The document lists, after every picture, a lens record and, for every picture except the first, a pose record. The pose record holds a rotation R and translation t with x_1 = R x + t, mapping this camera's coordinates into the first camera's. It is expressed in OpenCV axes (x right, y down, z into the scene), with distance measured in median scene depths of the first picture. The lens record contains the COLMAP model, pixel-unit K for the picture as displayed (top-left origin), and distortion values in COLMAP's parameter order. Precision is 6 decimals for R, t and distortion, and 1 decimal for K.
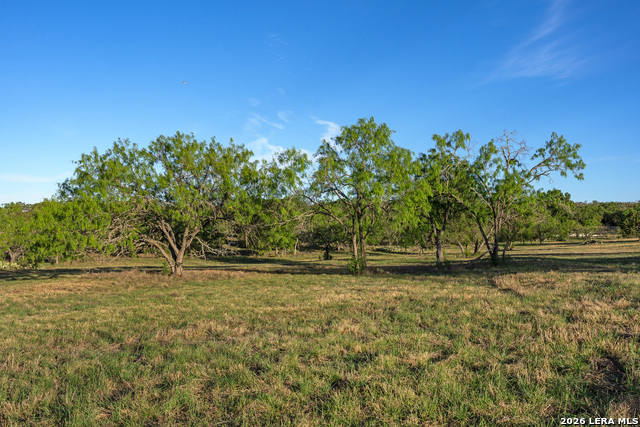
lens RADIAL K [[621.8, 0, 321.0], [0, 621.8, 215.5], [0, 0, 1]] dist [-0.014965, 0.000000]
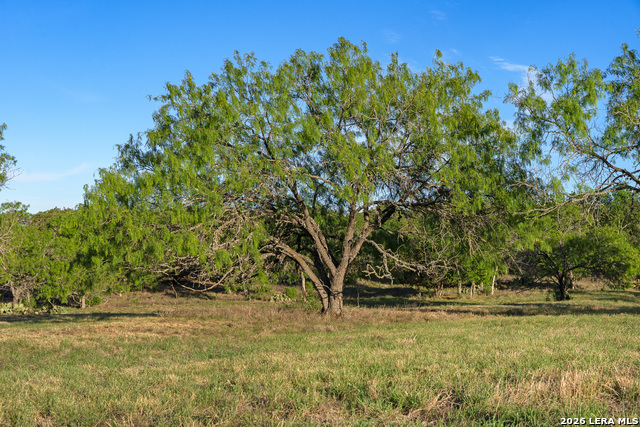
lens RADIAL K [[1080.3, 0, 319.7], [0, 1080.3, 212.8], [0, 0, 1]] dist [-0.004840, 0.000000]
pose [[0.986273, -0.013187, -0.164593, -0.094690], [0.009238, 0.999651, -0.024730, 0.033611], [0.164861, 0.022870, 0.986052, 0.095319]]
